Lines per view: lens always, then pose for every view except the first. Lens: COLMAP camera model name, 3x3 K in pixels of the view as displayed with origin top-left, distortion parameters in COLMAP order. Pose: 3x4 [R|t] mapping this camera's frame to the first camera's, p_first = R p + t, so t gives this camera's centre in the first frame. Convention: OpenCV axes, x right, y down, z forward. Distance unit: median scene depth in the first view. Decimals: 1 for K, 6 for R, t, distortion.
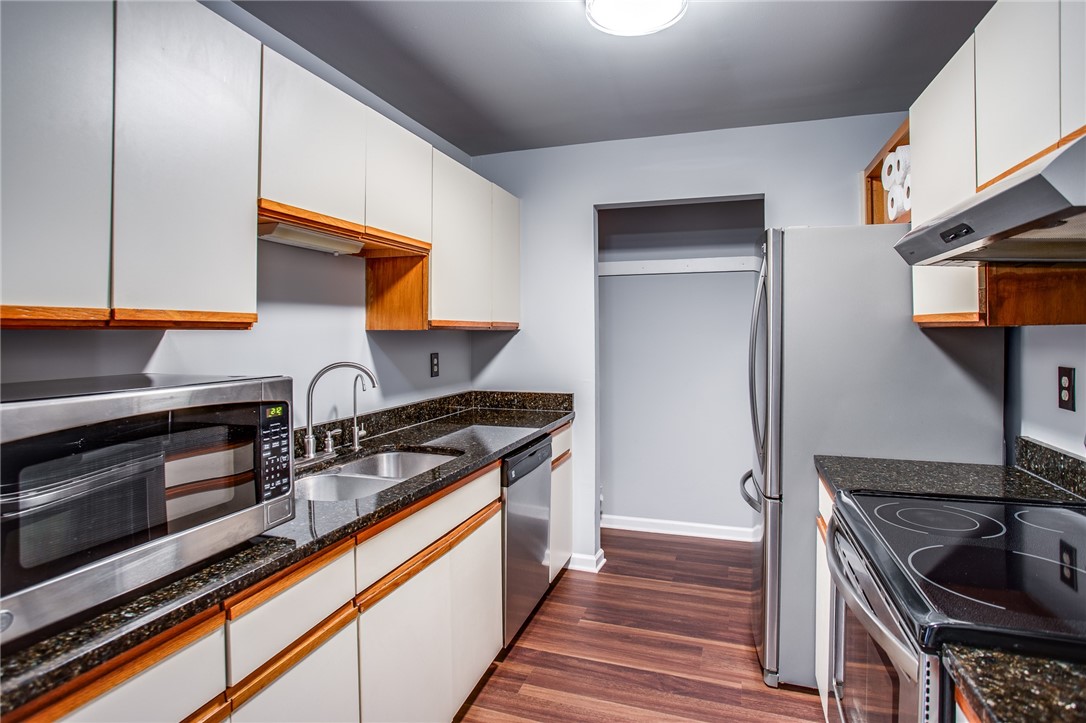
lens RADIAL K [[570.8, 0, 539.7], [0, 570.8, 330.3], [0, 0, 1]] dist [-0.070753, 0.036694]
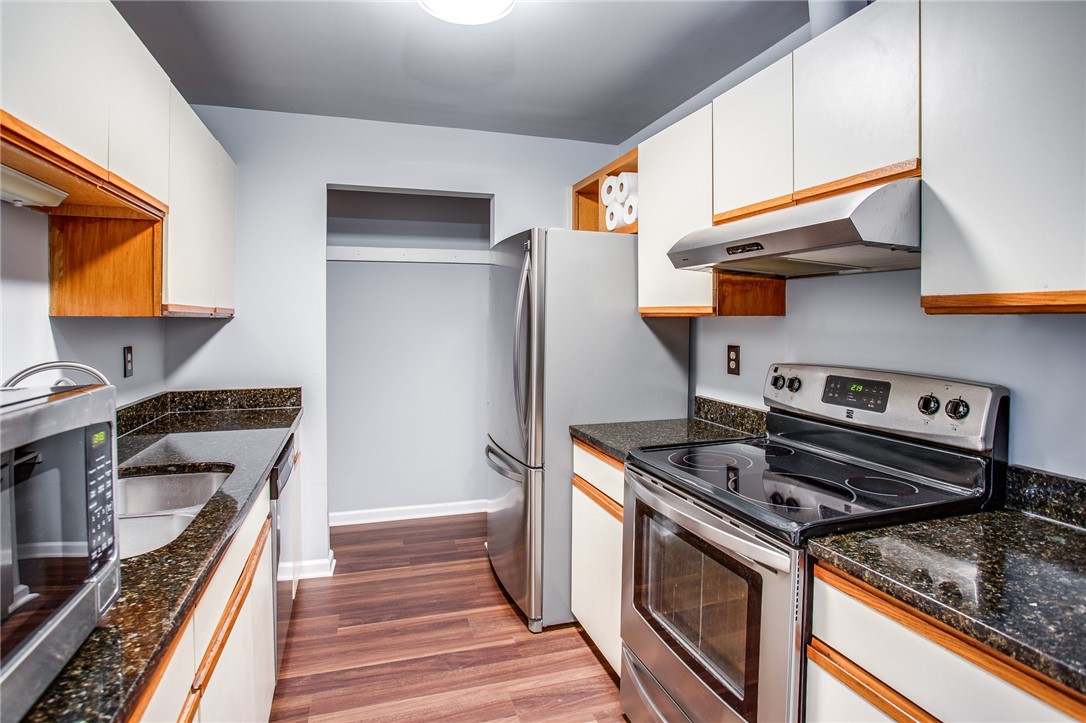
lens RADIAL K [[556.9, 0, 530.1], [0, 556.9, 327.0], [0, 0, 1]] dist [-0.068774, 0.032256]
pose [[0.806718, -0.004128, 0.590922, -0.218935], [-0.004754, 0.999898, 0.013474, 0.001331], [-0.590917, -0.013679, 0.806616, 0.097768]]
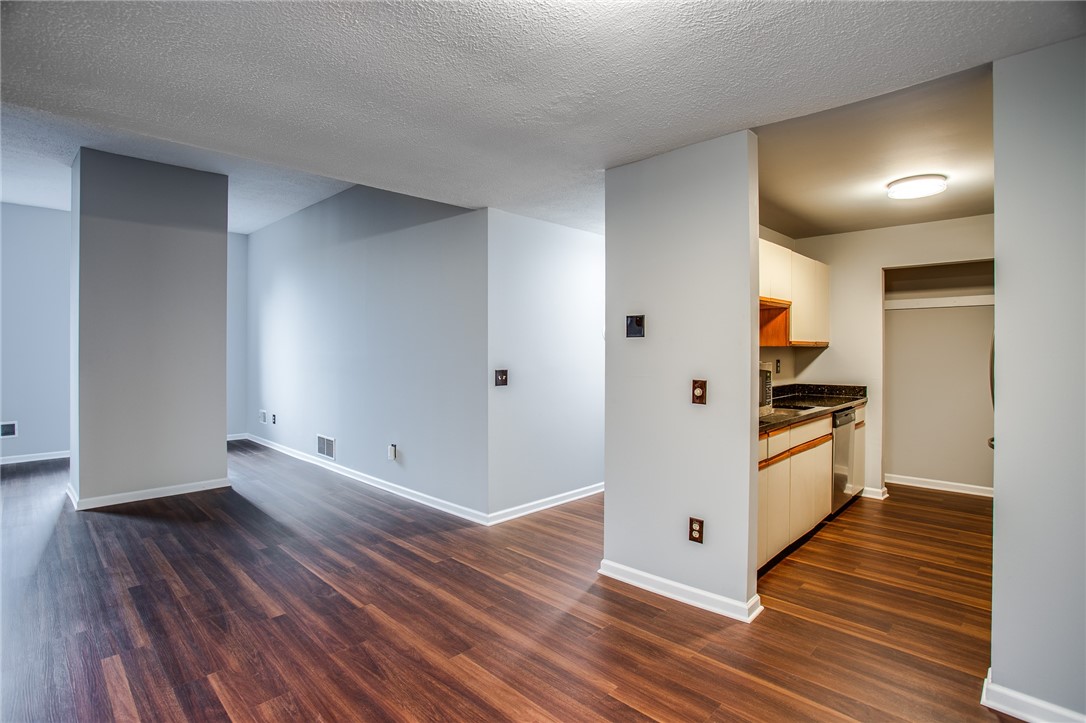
lens RADIAL K [[542.8, 0, 536.6], [0, 542.8, 348.6], [0, 0, 1]] dist [-0.069352, 0.027714]
pose [[0.903984, 0.000296, -0.427567, -0.186887], [-0.000187, 1.000000, 0.000298, 0.007151], [0.427567, -0.000190, 0.903984, -0.974152]]
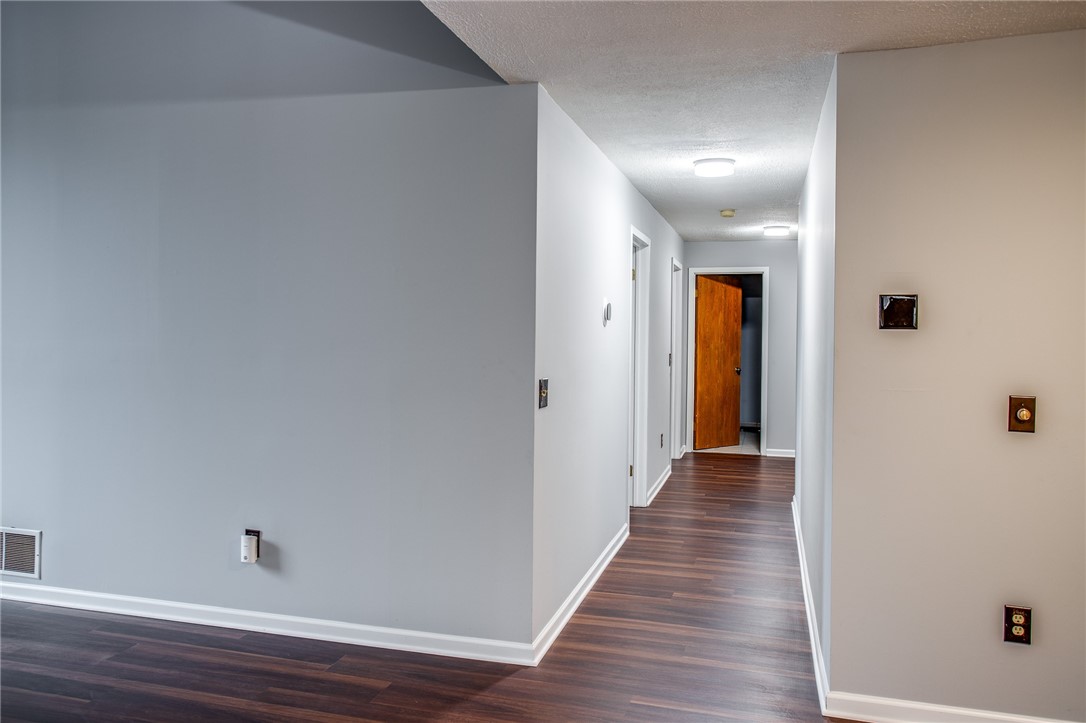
lens RADIAL K [[817.7, 0, 529.7], [0, 817.7, 337.9], [0, 0, 1]] dist [0.004725, 0.005817]
pose [[0.998903, 0.010460, 0.045645, -1.116132], [-0.010810, 0.999914, 0.007441, -0.008907], [-0.045563, -0.007926, 0.998930, -0.911173]]
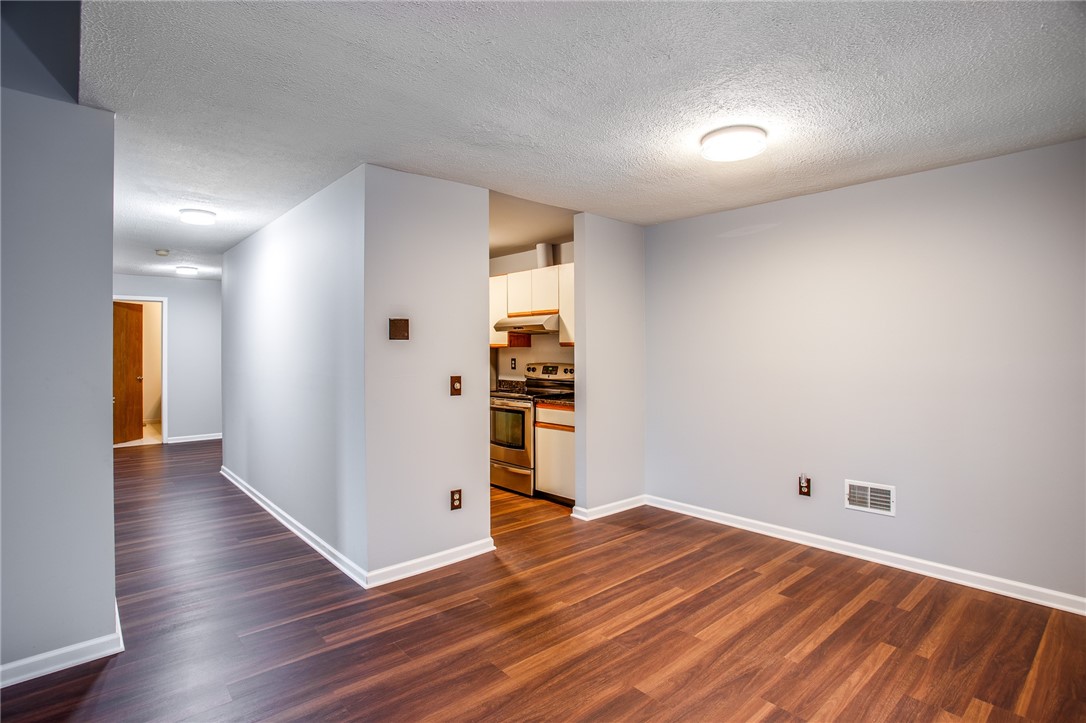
lens RADIAL K [[542.8, 0, 536.6], [0, 542.8, 348.6], [0, 0, 1]] dist [-0.069352, 0.027714]
pose [[0.493876, 0.001014, 0.869532, -1.494139], [0.005453, 0.999976, -0.004263, 0.010114], [-0.869515, 0.006847, 0.493859, -0.669012]]
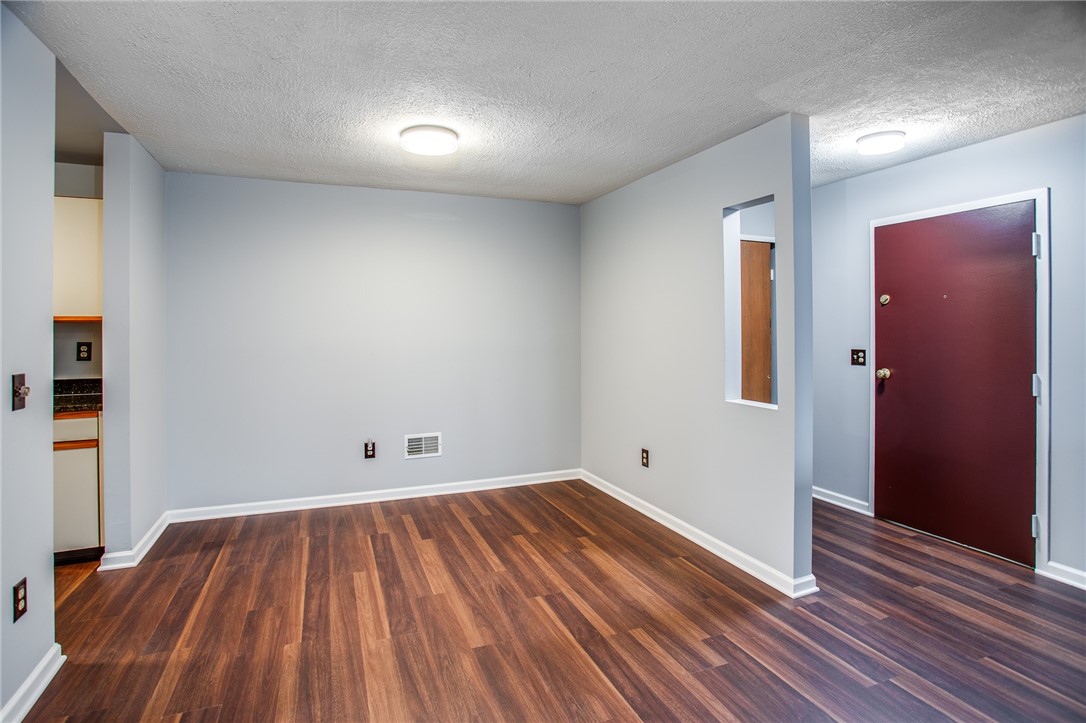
lens RADIAL K [[536.5, 0, 529.7], [0, 536.5, 324.2], [0, 0, 1]] dist [-0.018343, 0.001227]
pose [[-0.650516, 0.004180, 0.759481, -1.425710], [0.000961, 0.999989, -0.004680, 0.007201], [-0.759492, -0.002315, -0.650513, 0.152054]]
